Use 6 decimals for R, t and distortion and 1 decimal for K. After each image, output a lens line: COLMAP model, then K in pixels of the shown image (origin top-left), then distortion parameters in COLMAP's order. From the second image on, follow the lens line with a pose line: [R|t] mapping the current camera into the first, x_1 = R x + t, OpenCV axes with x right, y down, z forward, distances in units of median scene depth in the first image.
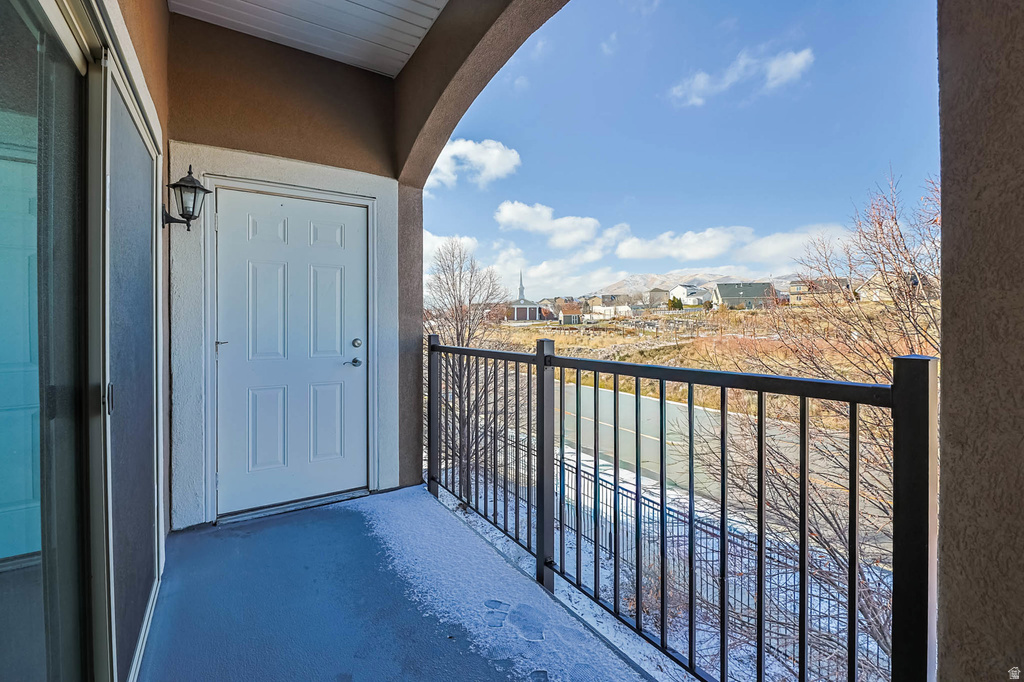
lens RADIAL K [[441.1, 0, 512.1], [0, 441.1, 318.8], [0, 0, 1]] dist [-0.000593, -0.000126]
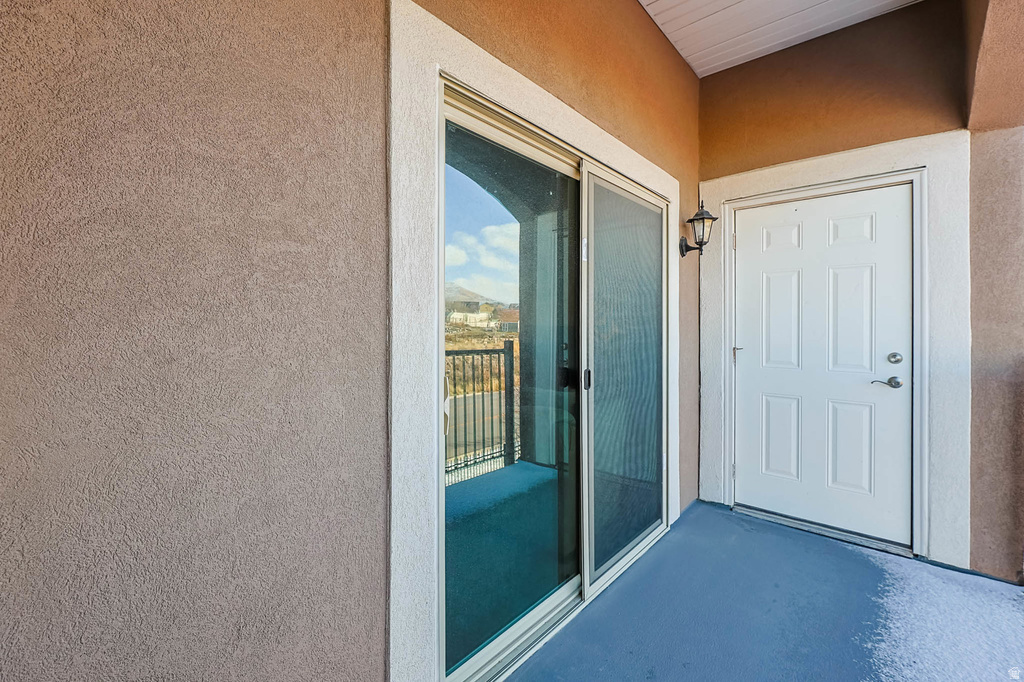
lens RADIAL K [[432.8, 0, 512.5], [0, 432.8, 326.8], [0, 0, 1]] dist [-0.000424, -0.000308]
pose [[0.290709, 0.001254, -0.956811, 0.211462], [-0.001627, 0.999998, 0.000816, -0.001309], [0.956810, 0.001319, 0.290710, 0.132150]]
